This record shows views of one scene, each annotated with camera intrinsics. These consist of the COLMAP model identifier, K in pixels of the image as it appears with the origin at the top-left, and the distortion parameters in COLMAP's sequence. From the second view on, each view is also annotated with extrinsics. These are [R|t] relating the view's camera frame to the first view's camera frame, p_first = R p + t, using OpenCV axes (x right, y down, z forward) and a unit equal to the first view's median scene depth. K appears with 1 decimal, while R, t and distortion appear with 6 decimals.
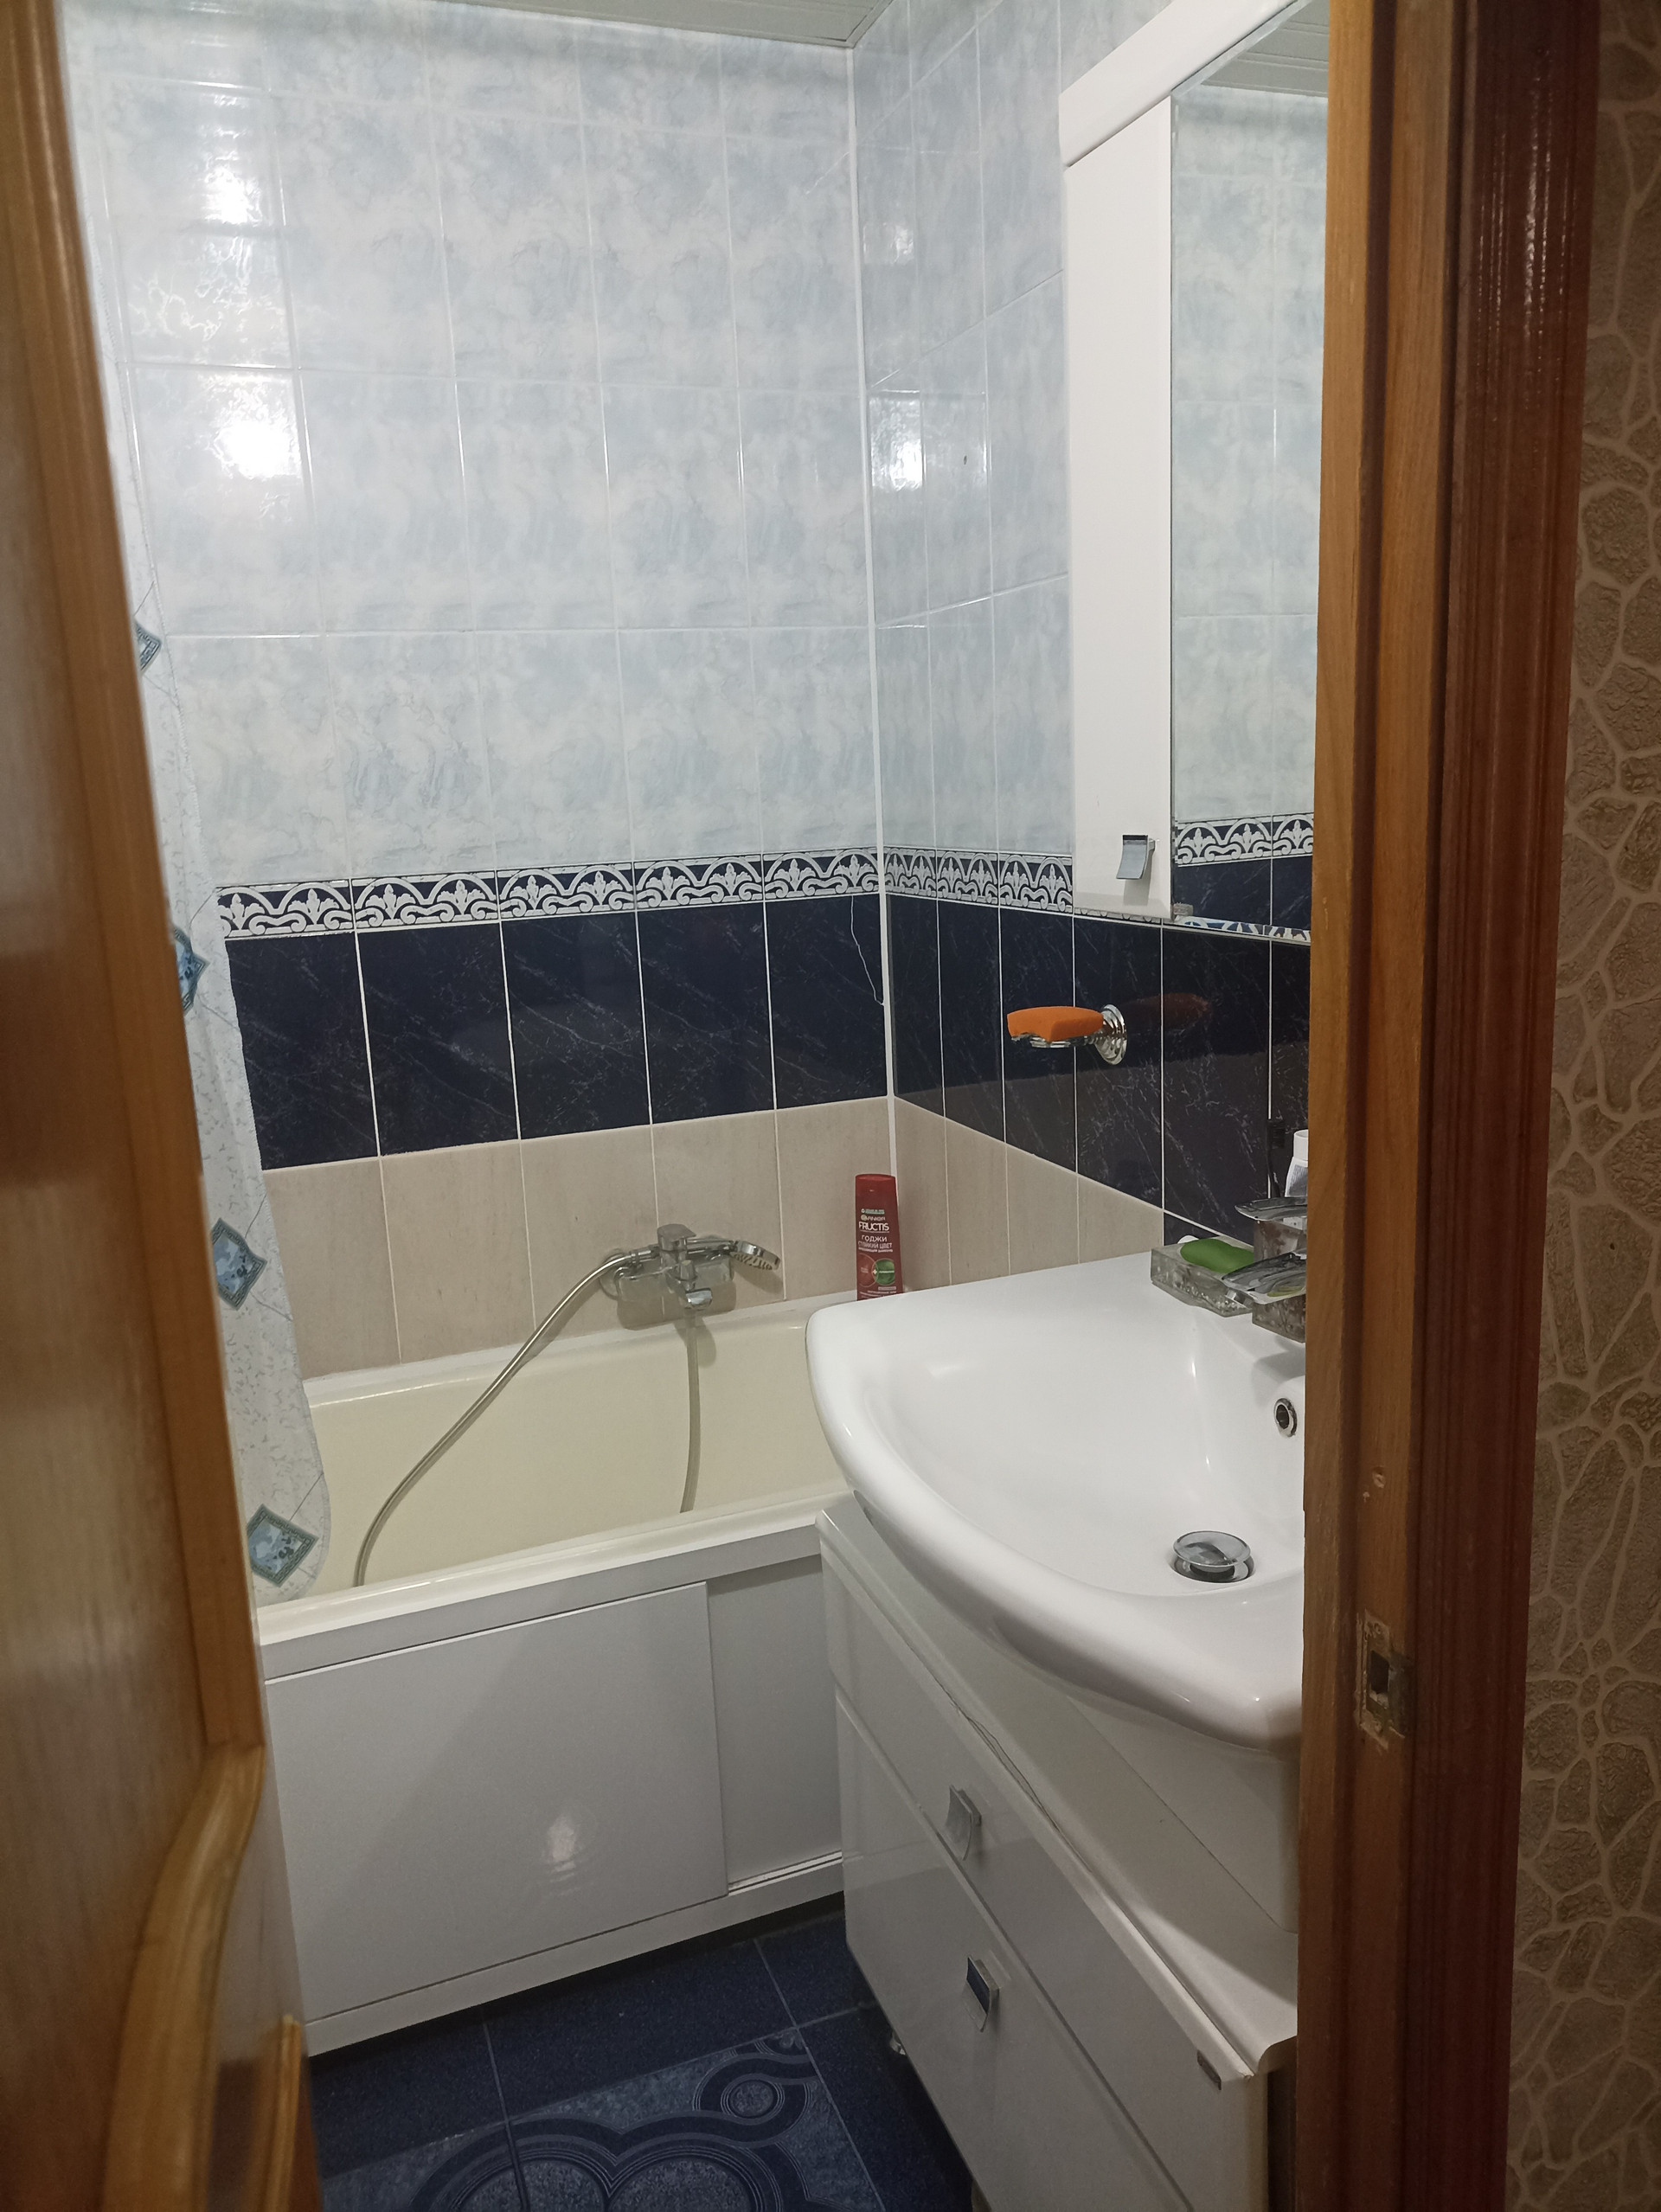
lens RADIAL K [[1605.0, 0, 827.8], [0, 1605.0, 1108.4], [0, 0, 1]] dist [0.025873, -0.032628]
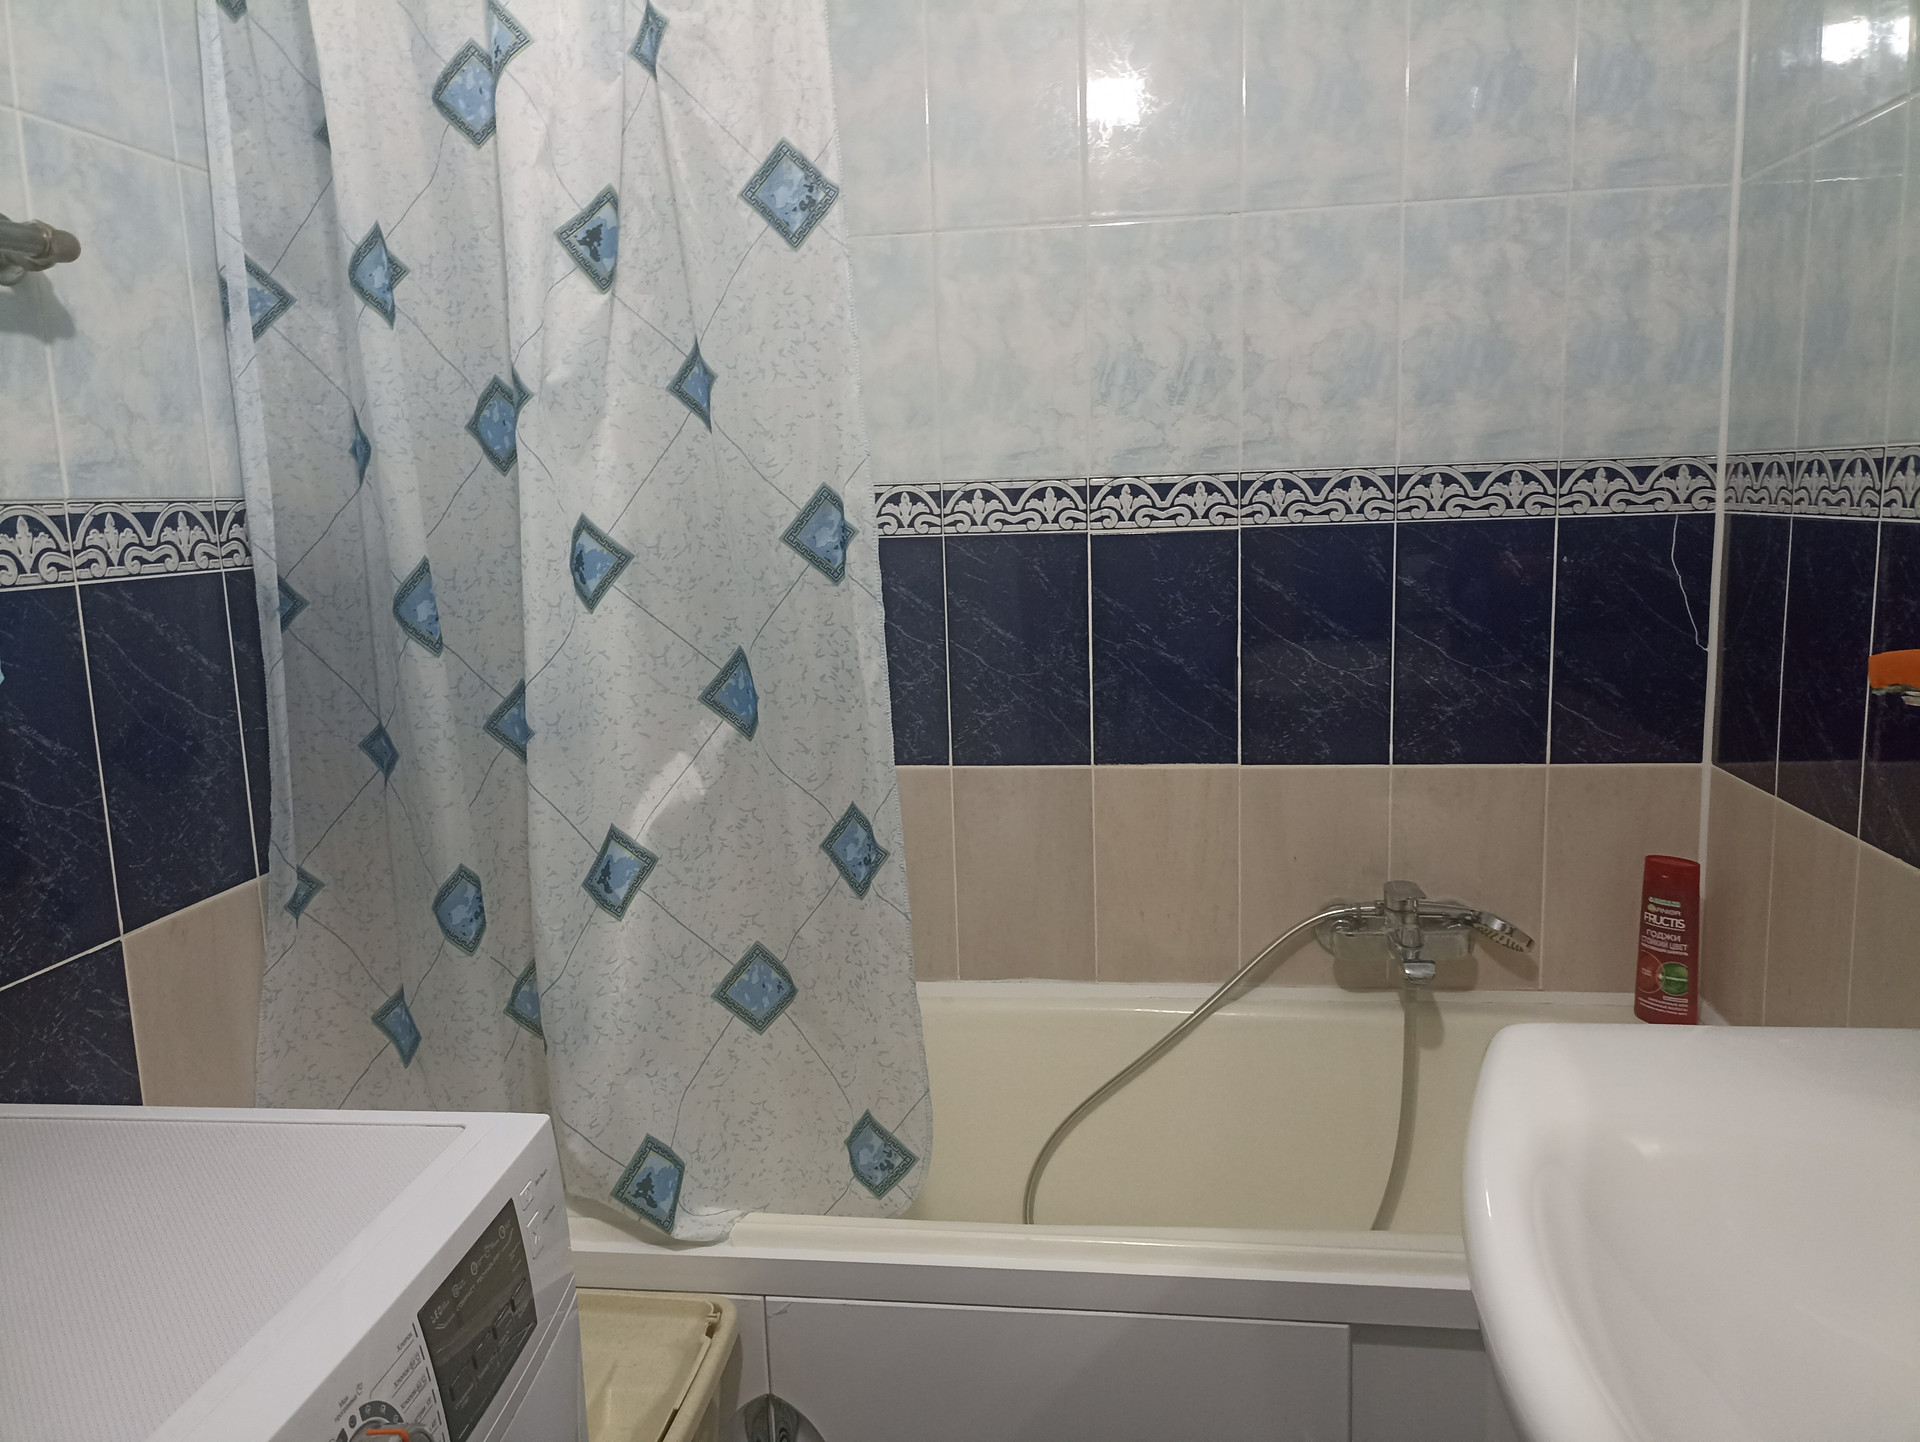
lens RADIAL K [[1393.1, 0, 959.9], [0, 1393.1, 717.9], [0, 0, 1]] dist [0.025873, -0.032628]
pose [[0.875399, 0.093524, -0.474268, 0.046102], [-0.104678, 0.994502, 0.002898, 0.007170], [0.471932, 0.047109, 0.880376, 0.217071]]
